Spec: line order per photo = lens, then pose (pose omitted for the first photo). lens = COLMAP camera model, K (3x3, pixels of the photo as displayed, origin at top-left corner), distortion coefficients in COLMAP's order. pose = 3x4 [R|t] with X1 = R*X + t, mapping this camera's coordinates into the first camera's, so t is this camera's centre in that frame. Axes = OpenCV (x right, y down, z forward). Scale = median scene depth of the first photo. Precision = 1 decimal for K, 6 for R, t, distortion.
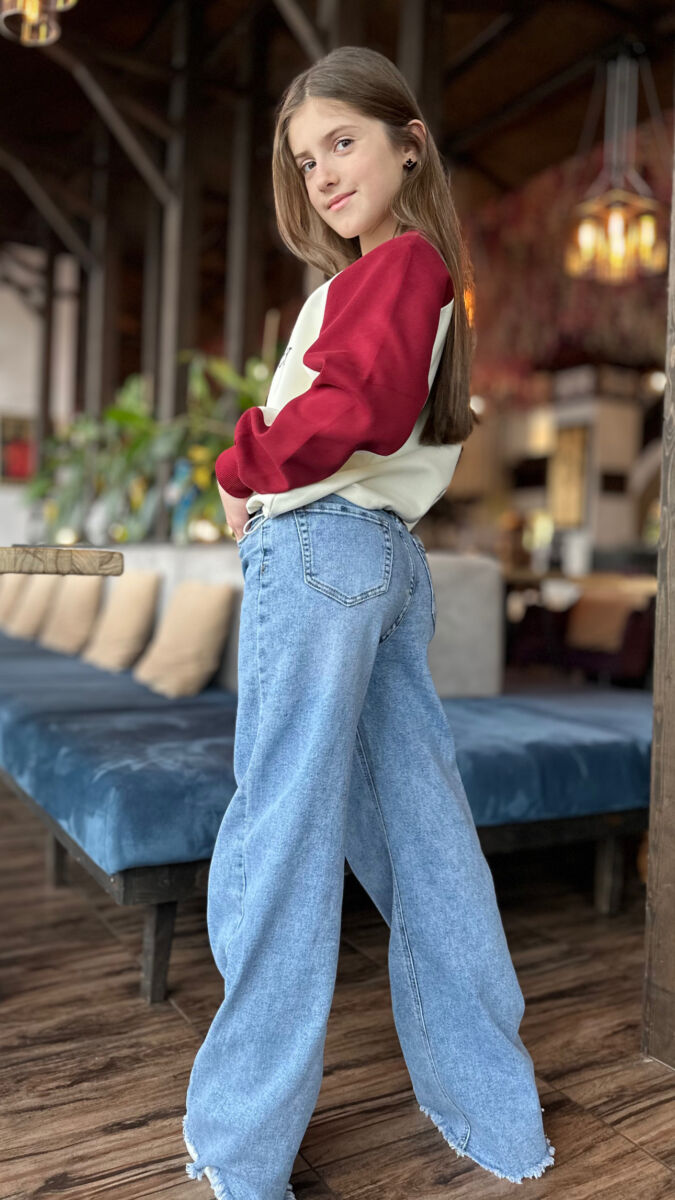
lens RADIAL K [[782.7, 0, 337.5], [0, 782.7, 600.0], [0, 0, 1]] dist [0.001288, 0.000493]
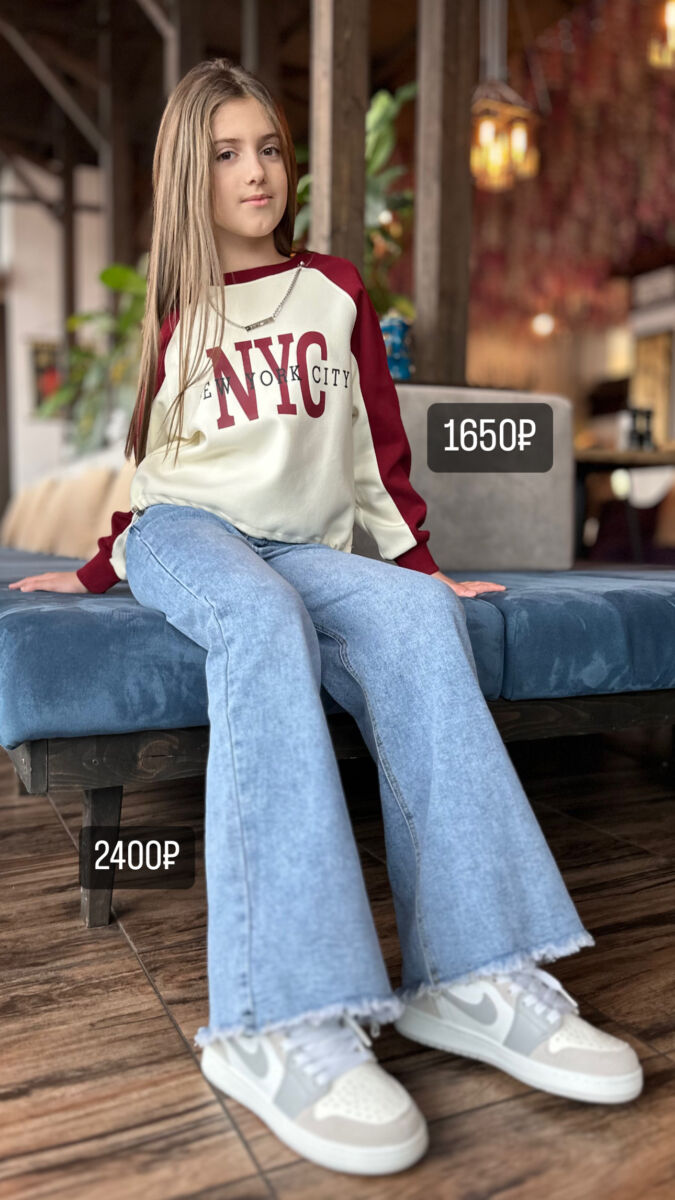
lens RADIAL K [[782.7, 0, 337.5], [0, 782.7, 600.0], [0, 0, 1]] dist [0.001288, 0.000493]
pose [[0.994638, -0.035542, -0.097121, 0.086018], [0.041253, 0.997496, 0.057441, 0.191982], [0.094836, -0.061140, 0.993614, 0.335953]]
